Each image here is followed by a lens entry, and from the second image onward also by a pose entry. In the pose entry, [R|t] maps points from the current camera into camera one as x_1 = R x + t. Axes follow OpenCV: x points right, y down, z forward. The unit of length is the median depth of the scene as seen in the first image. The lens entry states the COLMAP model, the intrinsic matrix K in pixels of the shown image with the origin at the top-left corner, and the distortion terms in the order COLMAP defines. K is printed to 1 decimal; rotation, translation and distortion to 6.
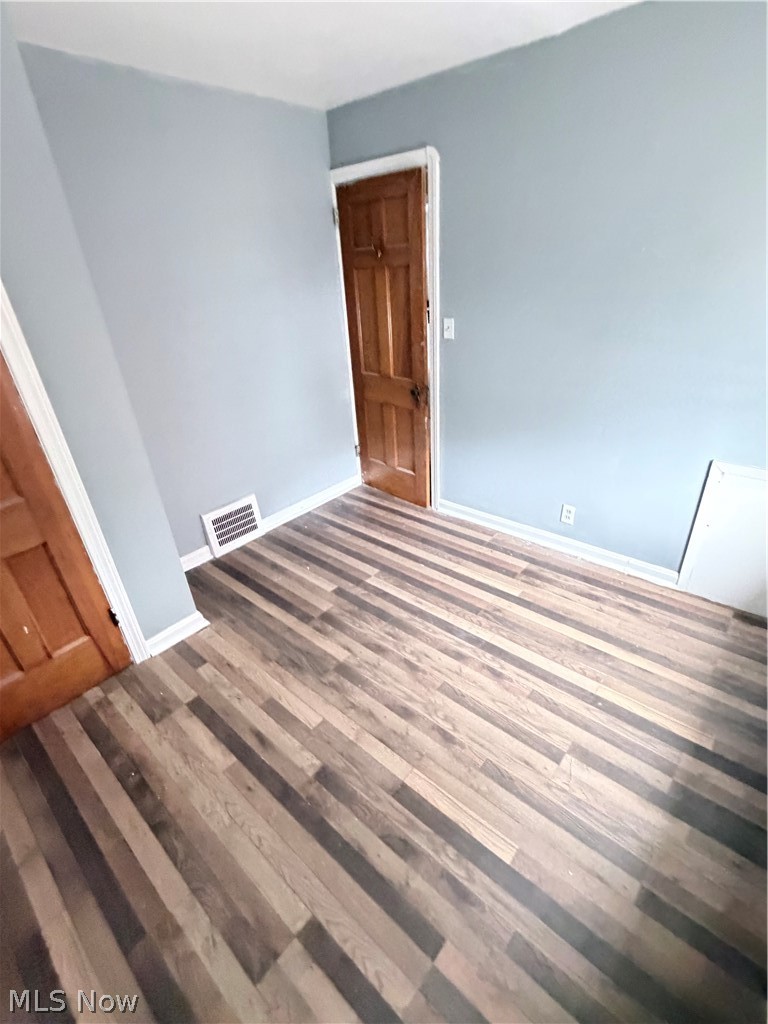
lens RADIAL K [[469.3, 0, 384.9], [0, 469.3, 514.7], [0, 0, 1]] dist [0.000482, 0.000055]
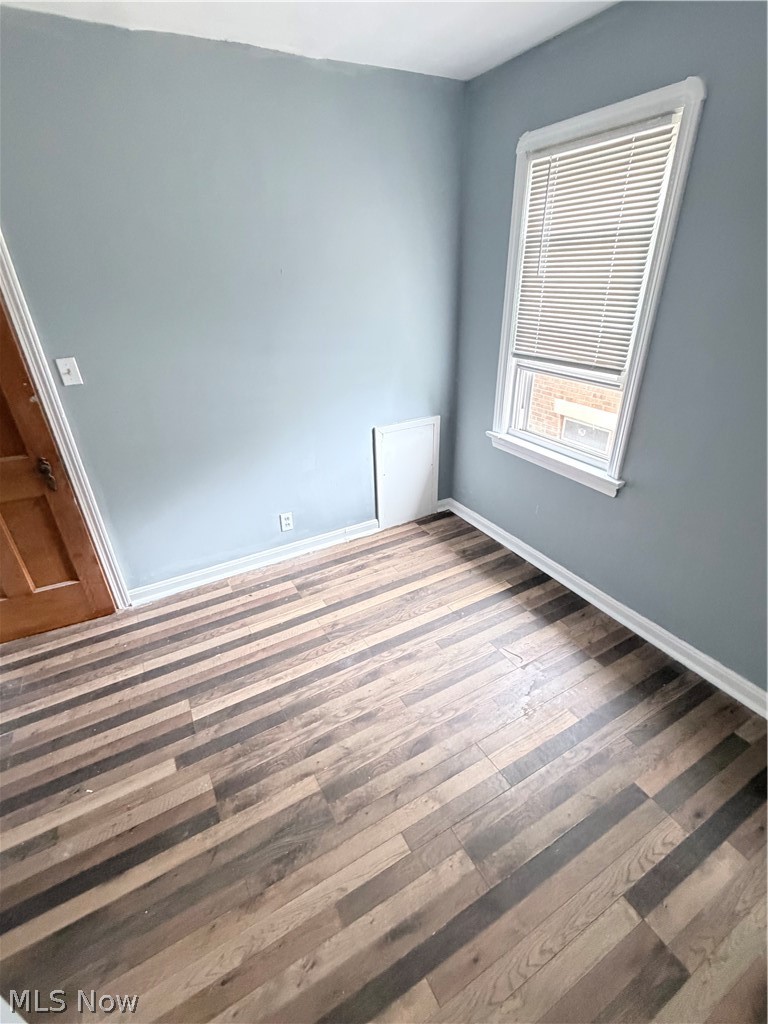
lens RADIAL K [[469.3, 0, 384.7], [0, 469.3, 510.9], [0, 0, 1]] dist [0.000482, 0.000055]
pose [[0.338311, -0.395712, 0.853790, -0.537568], [0.455377, 0.862827, 0.219459, -0.196353], [-0.823515, 0.314550, 0.472102, 0.428583]]
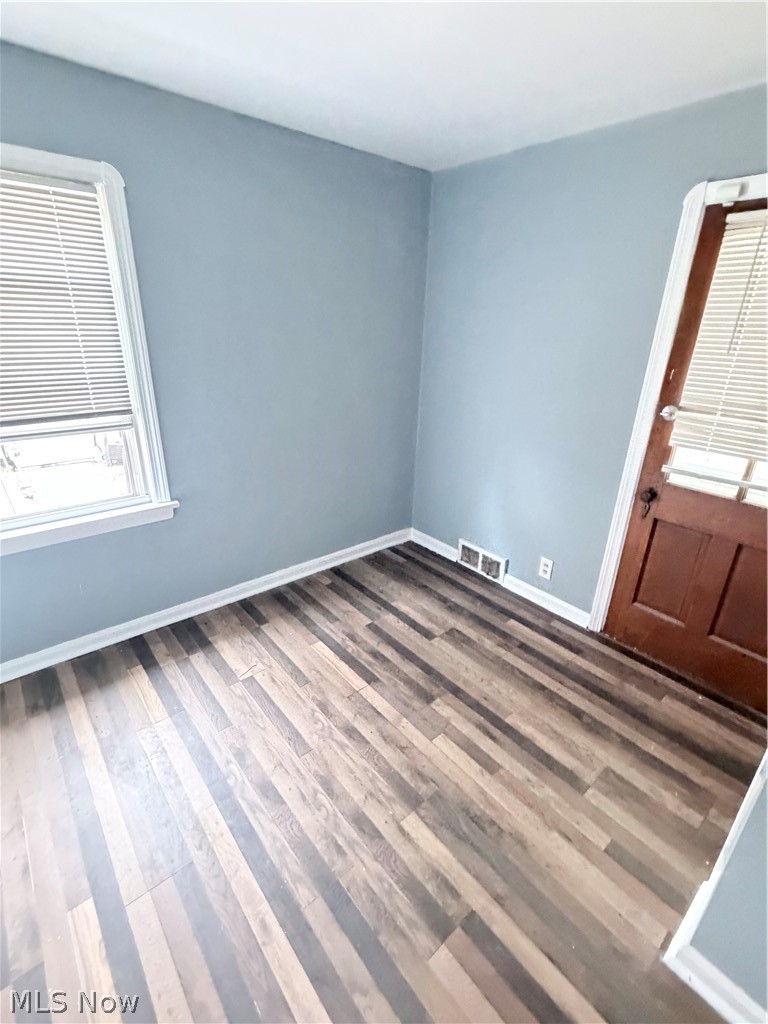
lens RADIAL K [[469.3, 0, 384.3], [0, 469.3, 510.1], [0, 0, 1]] dist [0.000482, 0.000055]
pose [[-0.988676, -0.036707, 0.145508, -0.143350], [0.088399, 0.641085, 0.762362, -0.602659], [-0.121267, 0.766592, -0.630580, 1.138877]]
